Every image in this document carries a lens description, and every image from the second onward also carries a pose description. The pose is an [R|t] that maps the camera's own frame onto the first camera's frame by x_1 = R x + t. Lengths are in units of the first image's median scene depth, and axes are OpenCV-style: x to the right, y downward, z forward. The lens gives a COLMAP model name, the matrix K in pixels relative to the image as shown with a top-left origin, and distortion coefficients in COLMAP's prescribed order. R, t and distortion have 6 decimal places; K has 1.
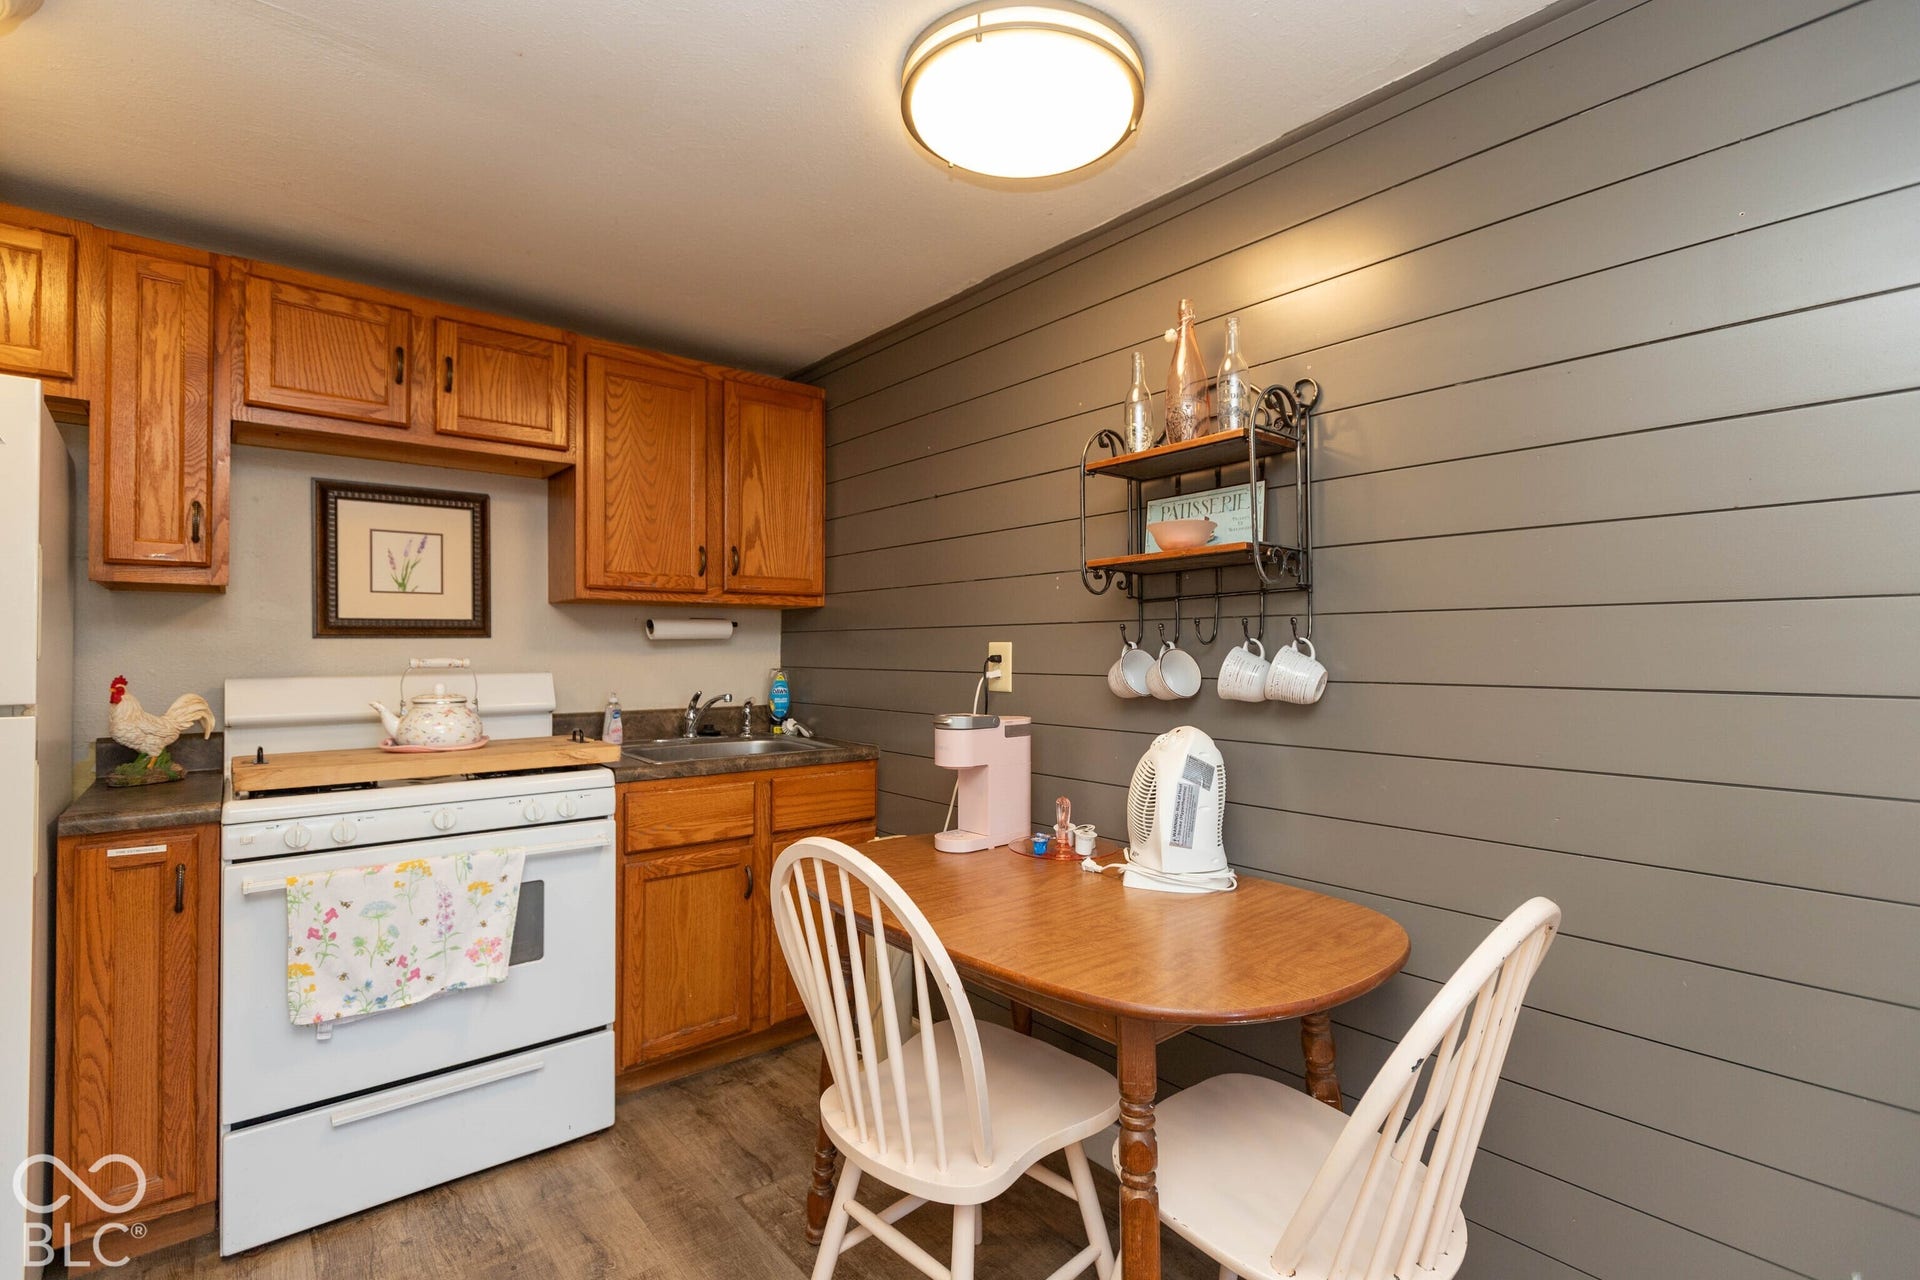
lens RADIAL K [[881.6, 0, 966.2], [0, 881.6, 634.5], [0, 0, 1]] dist [0.001142, 0.000014]
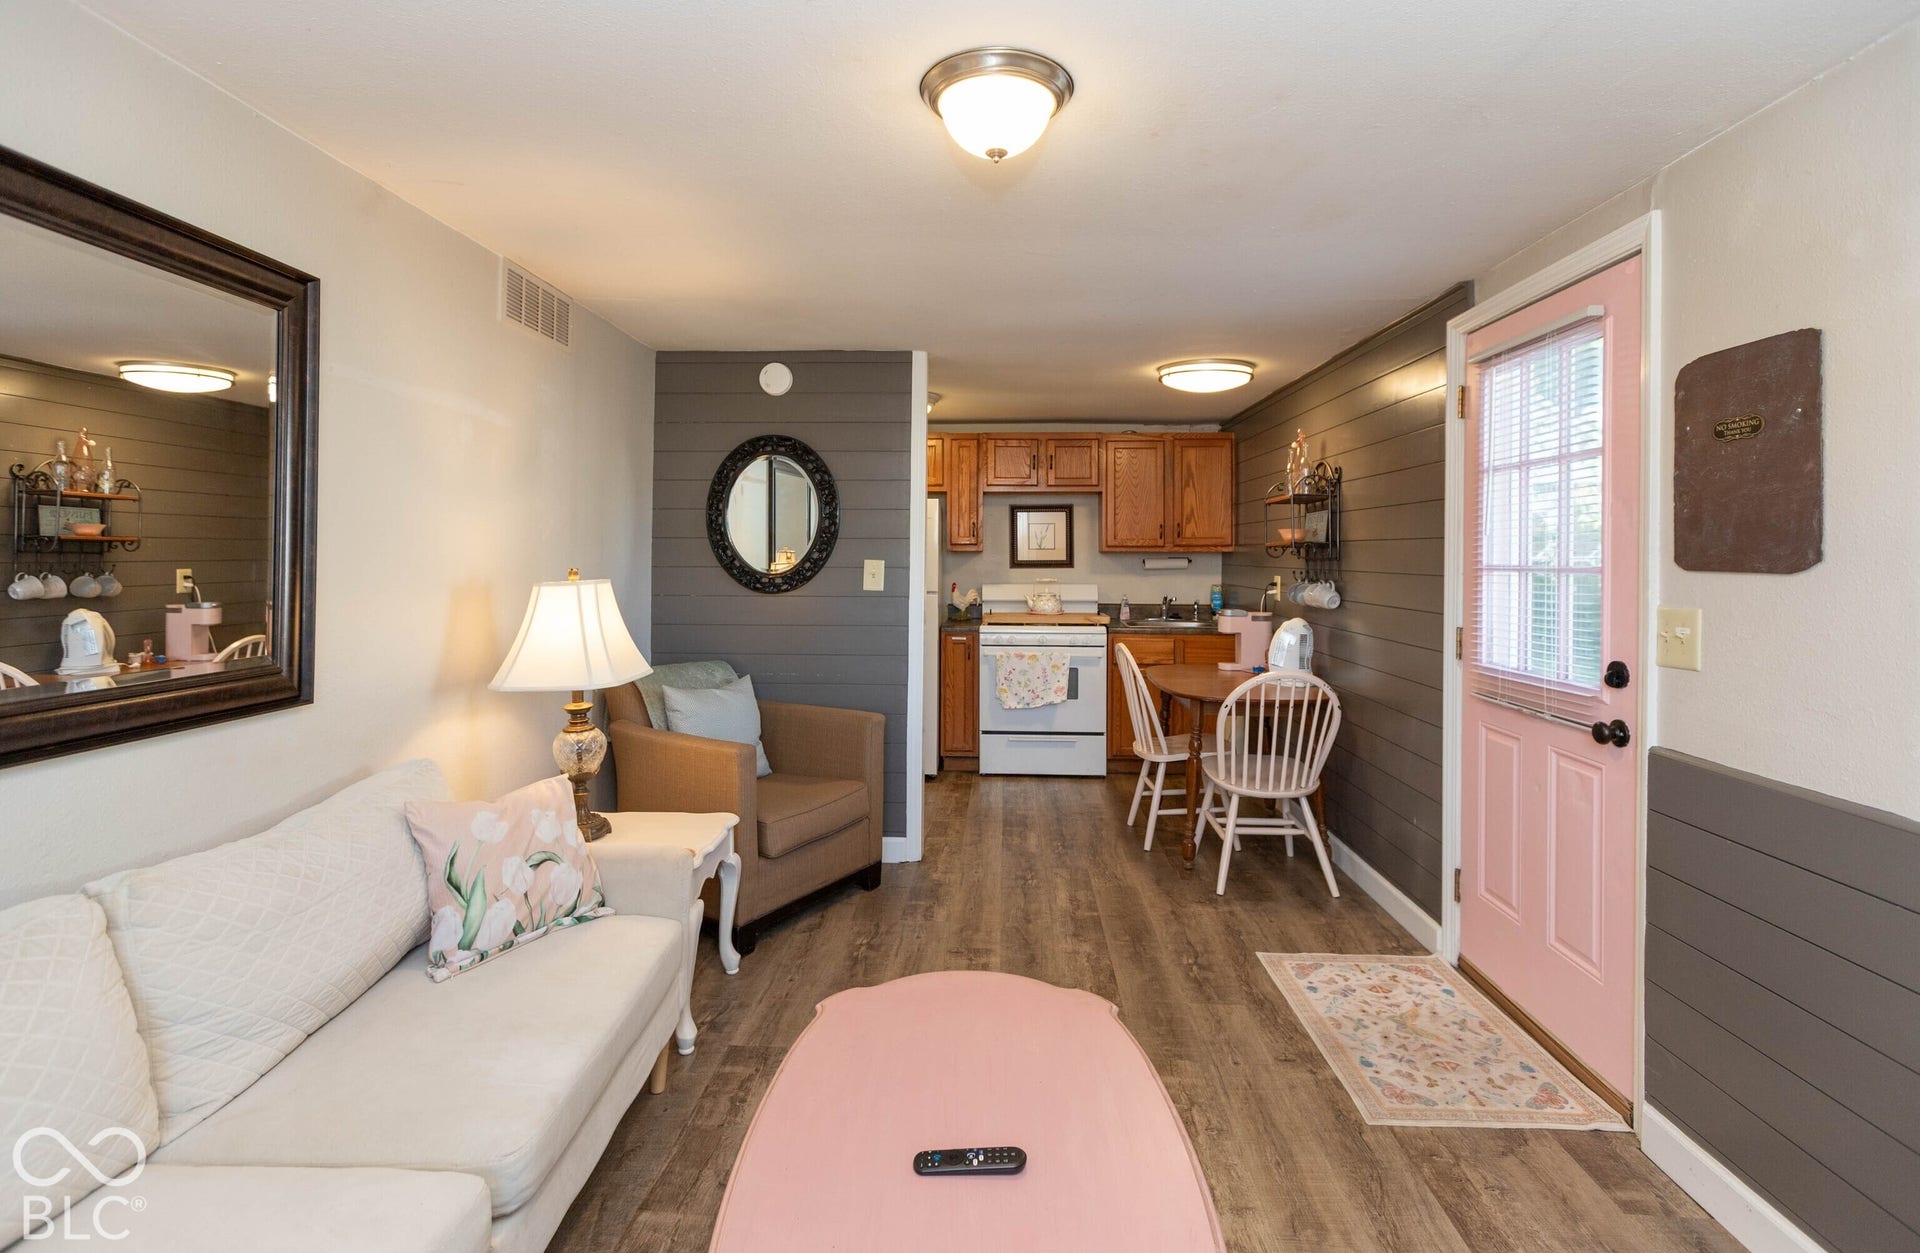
lens RADIAL K [[871.2, 0, 962.7], [0, 871.2, 552.0], [0, 0, 1]] dist [-0.000030, -0.000004]
pose [[0.732279, 0.004929, -0.680987, 0.887733], [0.005048, 0.999907, 0.012666, -0.077458], [0.680986, -0.012712, 0.732186, -0.946592]]
